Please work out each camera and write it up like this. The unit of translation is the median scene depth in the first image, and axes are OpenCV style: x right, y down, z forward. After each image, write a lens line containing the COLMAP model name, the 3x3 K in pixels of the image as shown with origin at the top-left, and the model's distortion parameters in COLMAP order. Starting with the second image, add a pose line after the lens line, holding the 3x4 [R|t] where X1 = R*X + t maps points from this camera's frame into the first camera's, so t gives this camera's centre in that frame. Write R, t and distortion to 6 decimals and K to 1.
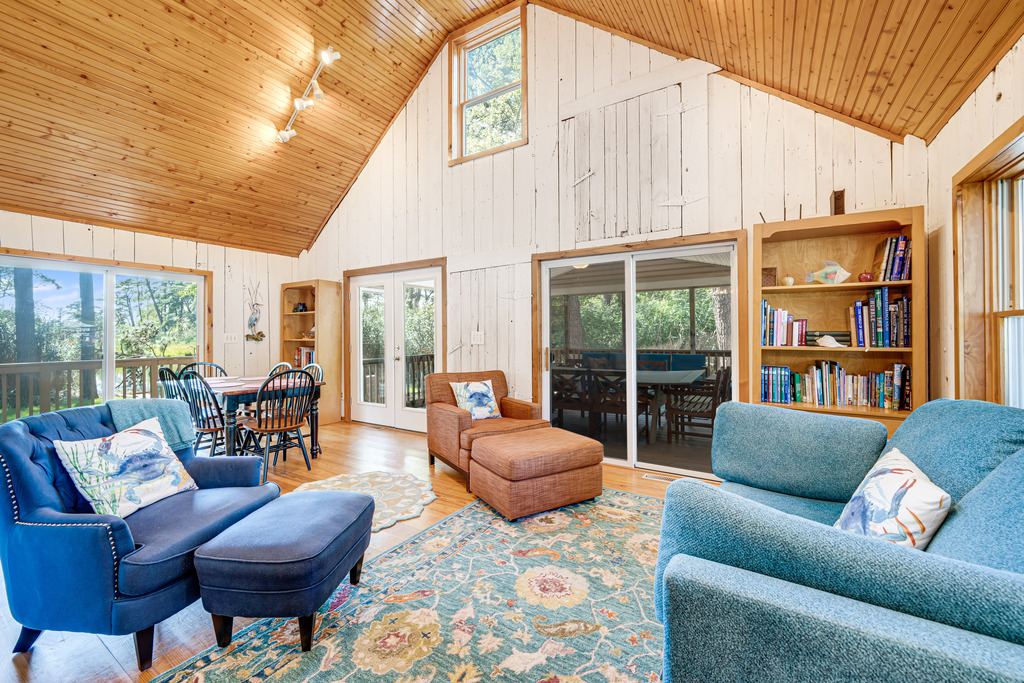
lens RADIAL K [[398.1, 0, 519.5], [0, 398.1, 333.8], [0, 0, 1]] dist [-0.015961, 0.001554]
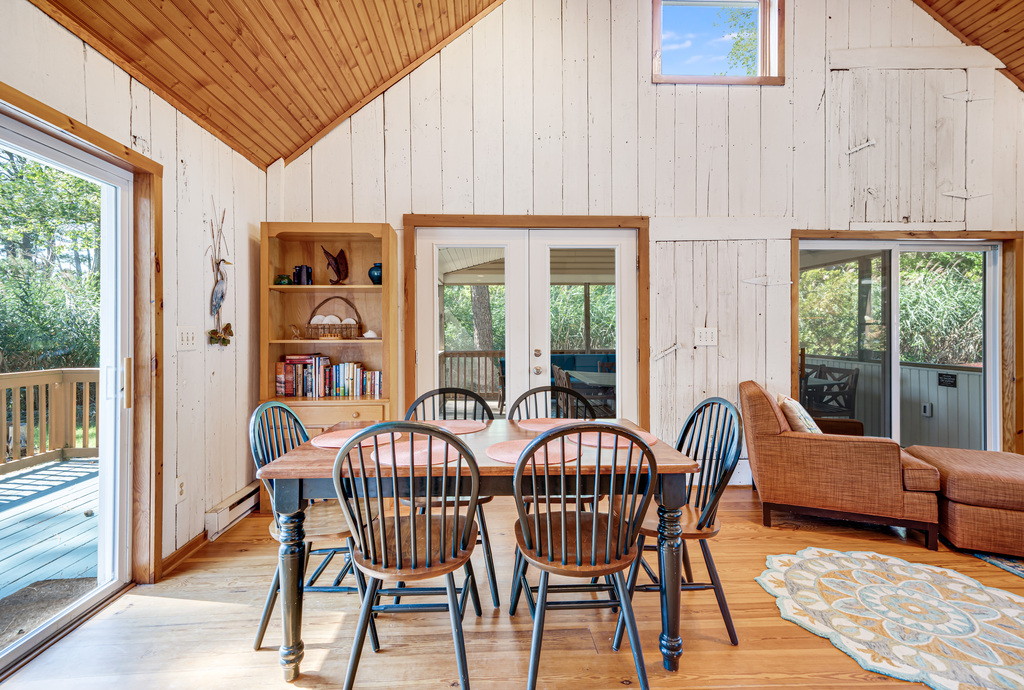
lens RADIAL K [[459.3, 0, 503.3], [0, 459.3, 336.2], [0, 0, 1]] dist [0.008634, 0.000251]
pose [[0.834051, -0.000599, 0.551686, -0.851917], [-0.003532, 0.999973, 0.006426, 0.005598], [-0.551675, -0.007308, 0.834027, 0.501963]]
